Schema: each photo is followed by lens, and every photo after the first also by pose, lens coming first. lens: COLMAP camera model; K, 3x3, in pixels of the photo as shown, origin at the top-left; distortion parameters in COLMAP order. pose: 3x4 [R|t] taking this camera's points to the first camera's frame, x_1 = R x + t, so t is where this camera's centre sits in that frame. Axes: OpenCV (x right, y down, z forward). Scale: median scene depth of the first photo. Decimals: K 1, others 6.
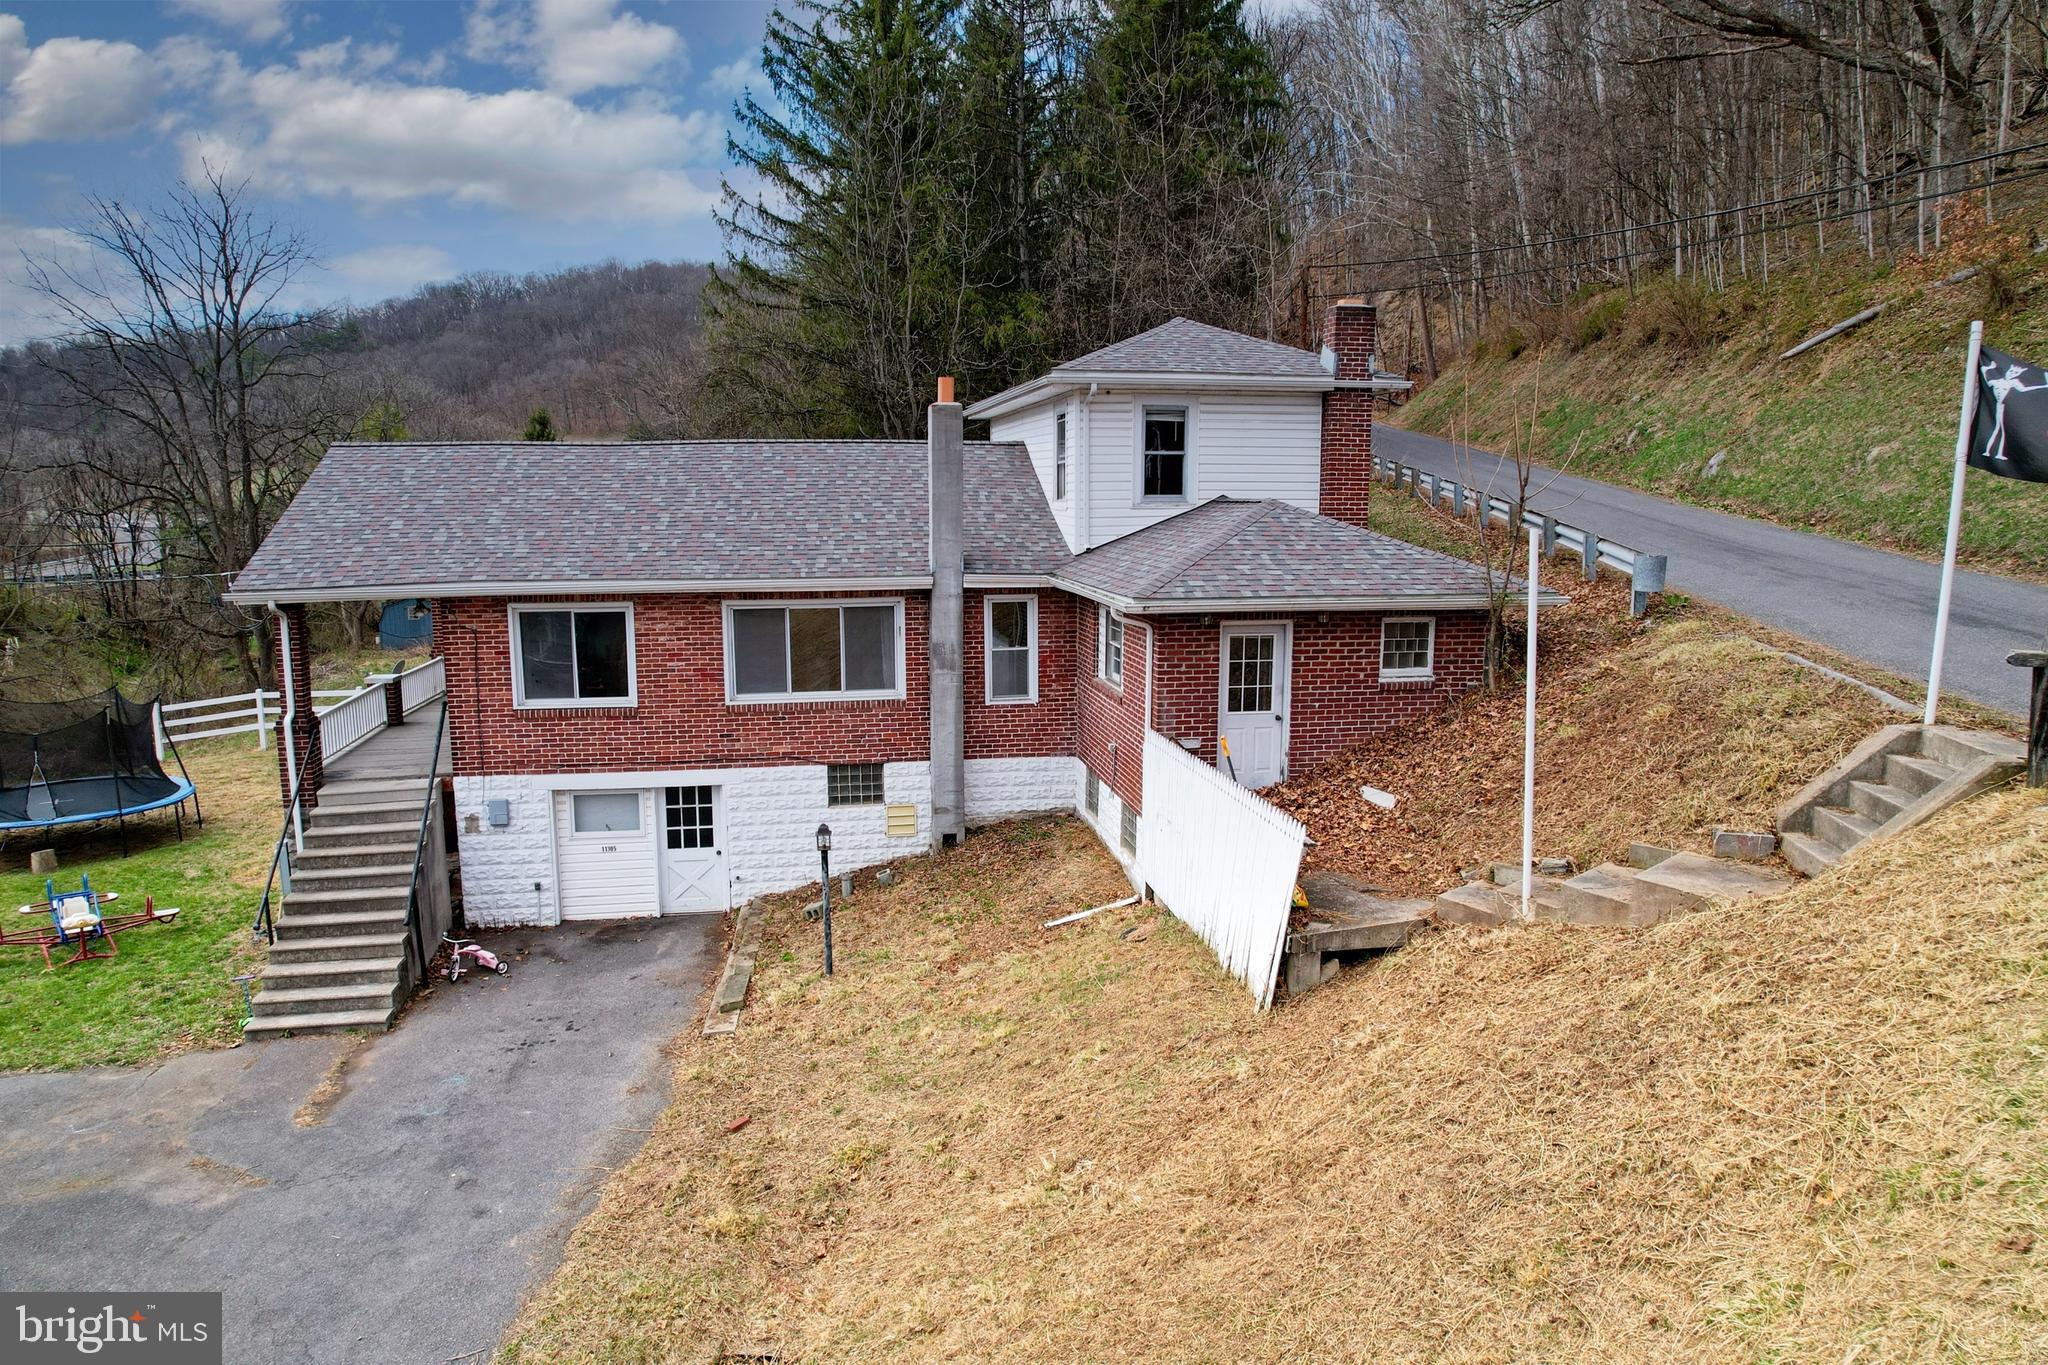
lens RADIAL K [[1315.0, 0, 1030.6], [0, 1315.0, 689.1], [0, 0, 1]] dist [-0.066072, 0.054950]
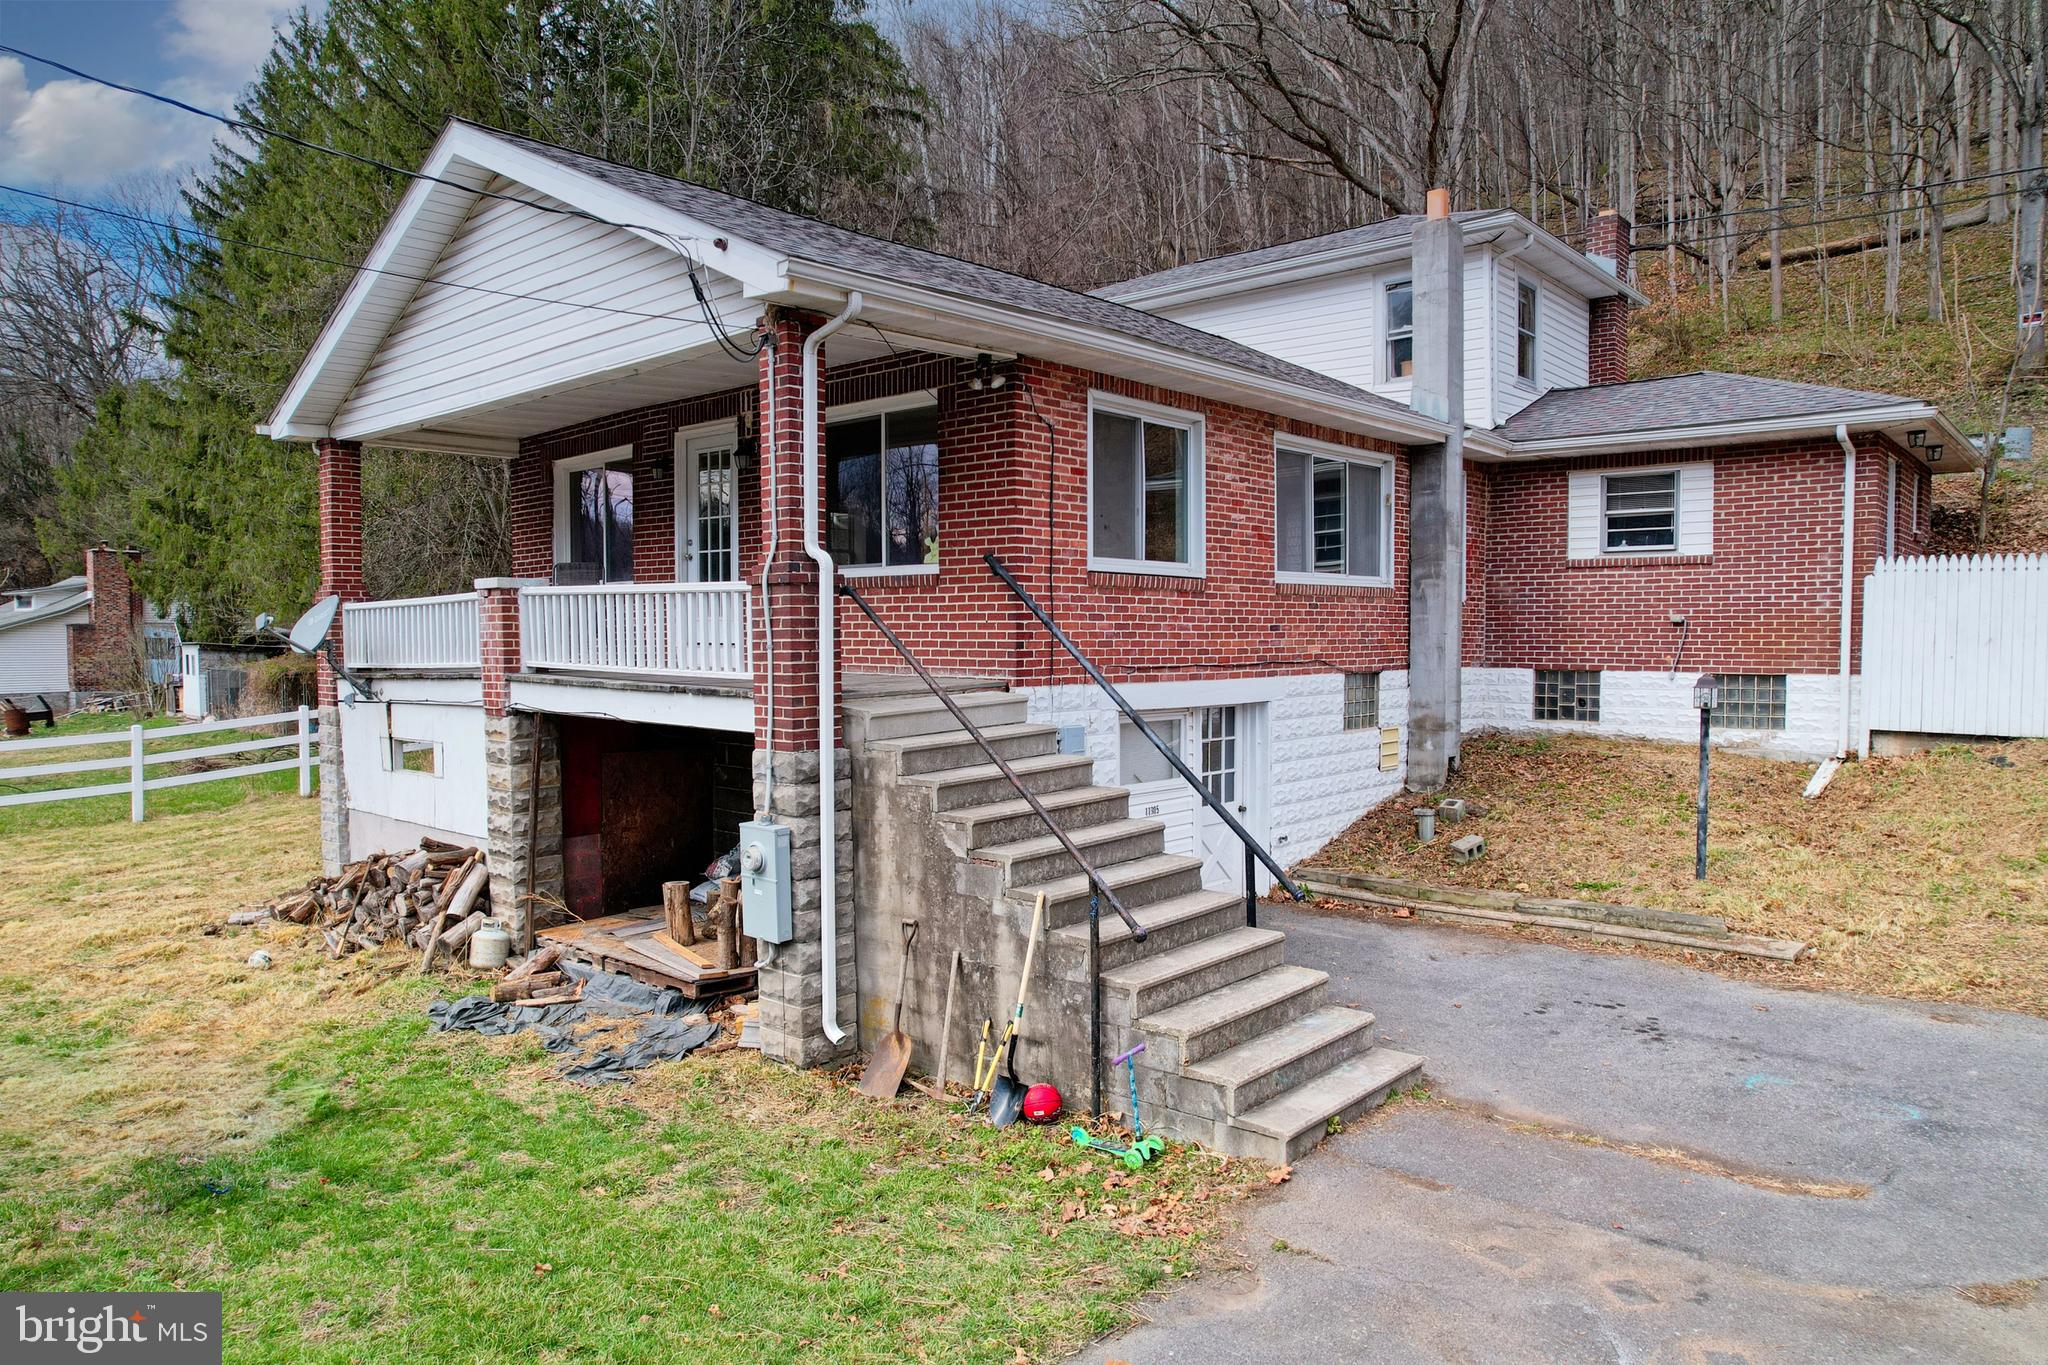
lens RADIAL K [[1313.9, 0, 1030.2], [0, 1313.9, 672.2], [0, 0, 1]] dist [-0.055125, 0.032718]
pose [[0.791034, -0.019451, 0.611462, -0.769021], [0.093879, 0.991516, -0.089908, 0.110542], [-0.604526, 0.128524, 0.786149, 0.548452]]
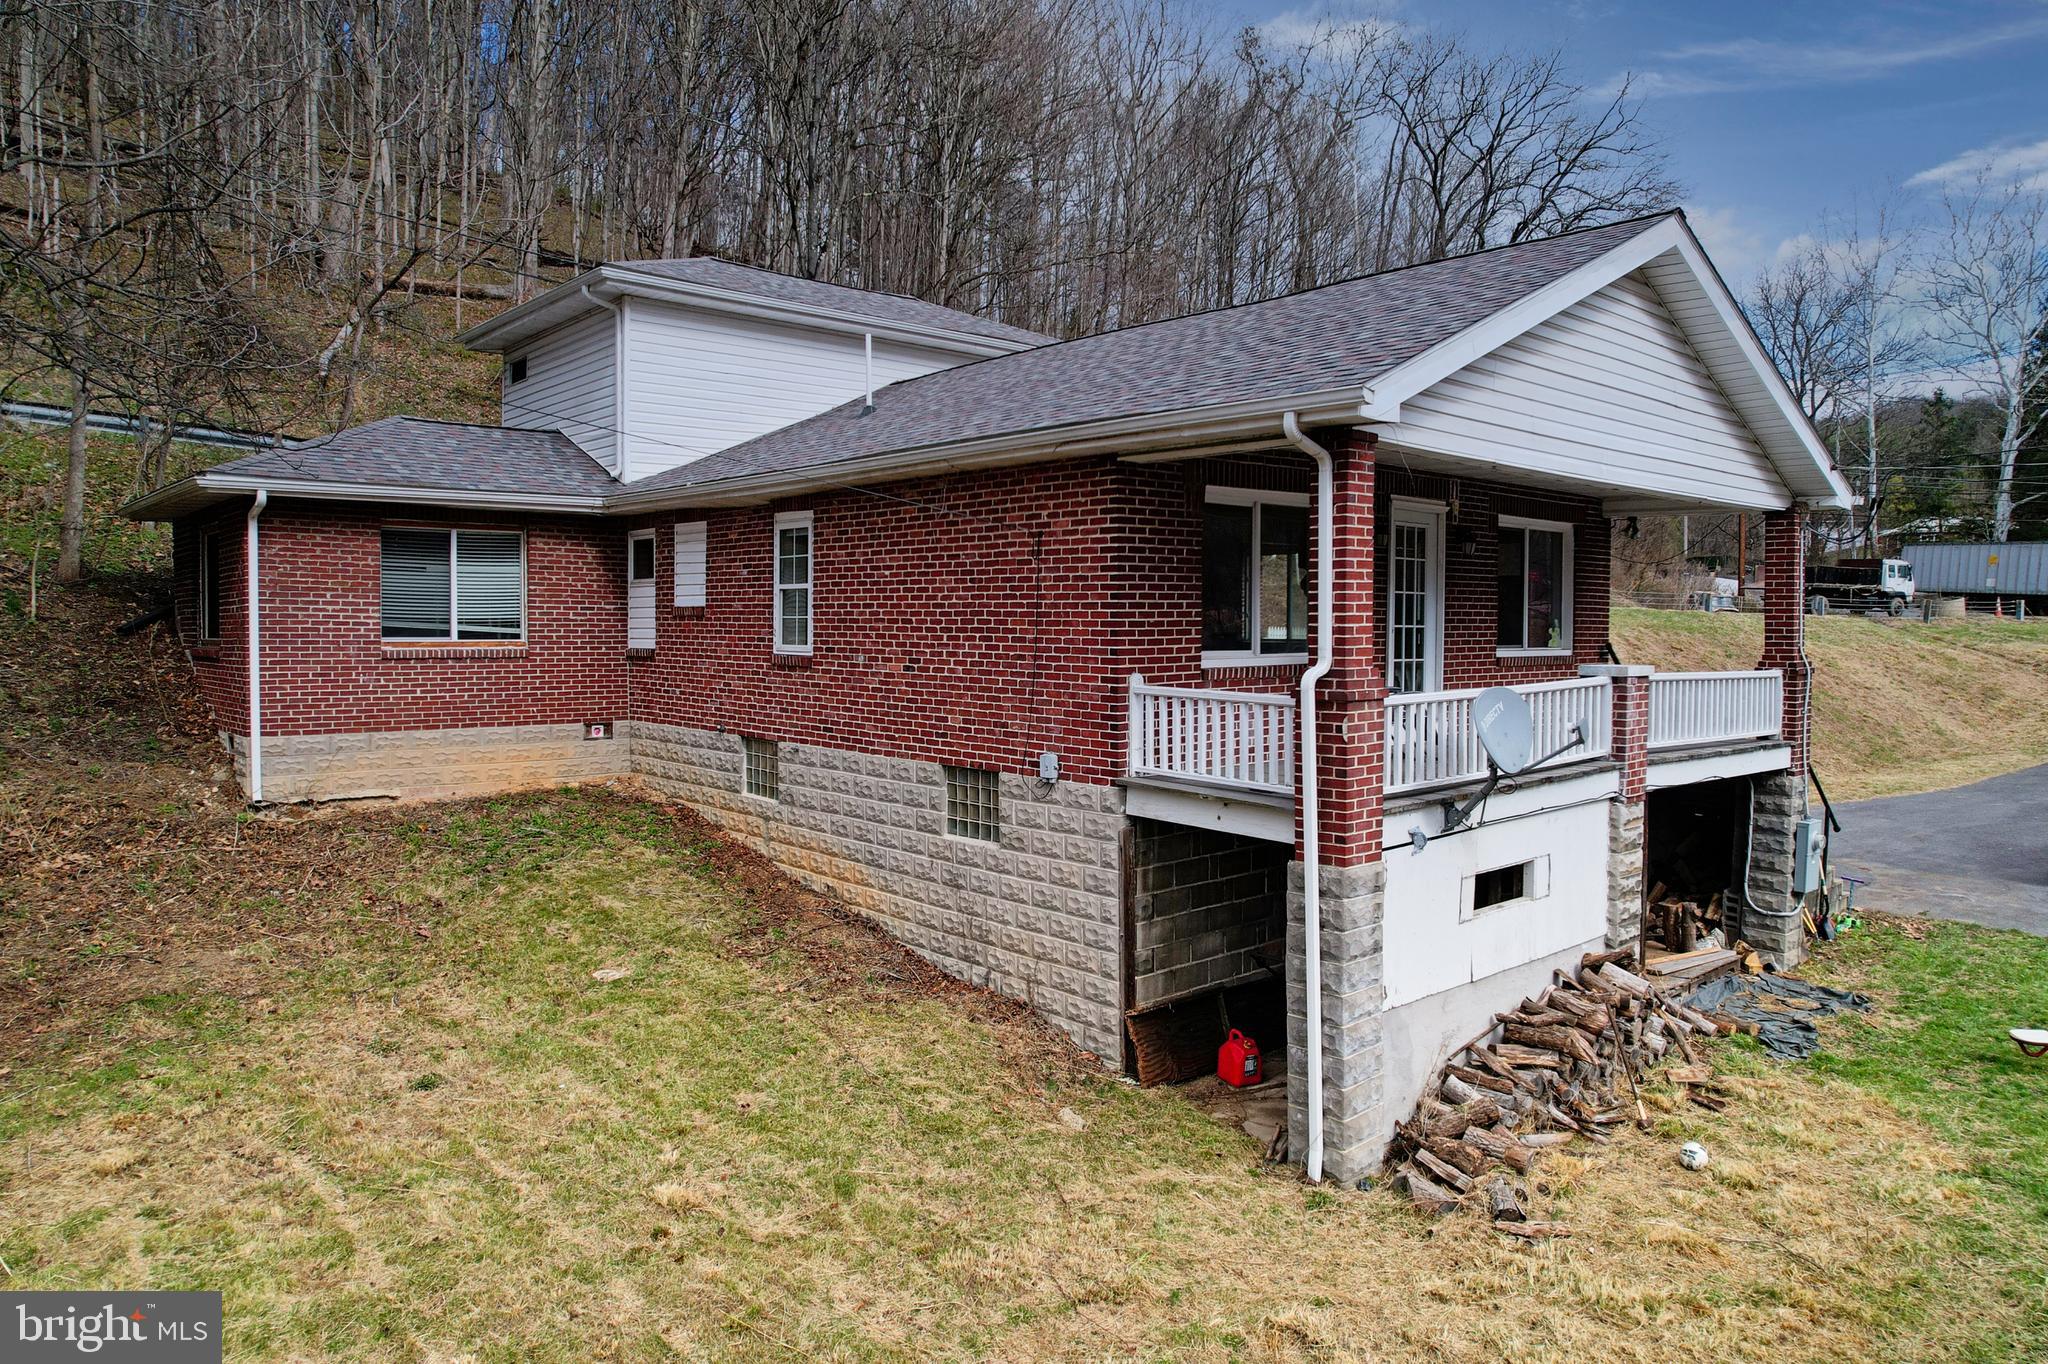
lens RADIAL K [[1313.9, 0, 1084.0], [0, 1313.9, 653.5], [0, 0, 1]] dist [-0.055125, 0.032718]
pose [[-0.528848, -0.017293, 0.848540, -0.972690], [0.125647, 0.987180, 0.098428, -0.107394], [-0.839364, 0.158670, -0.519895, 1.695545]]
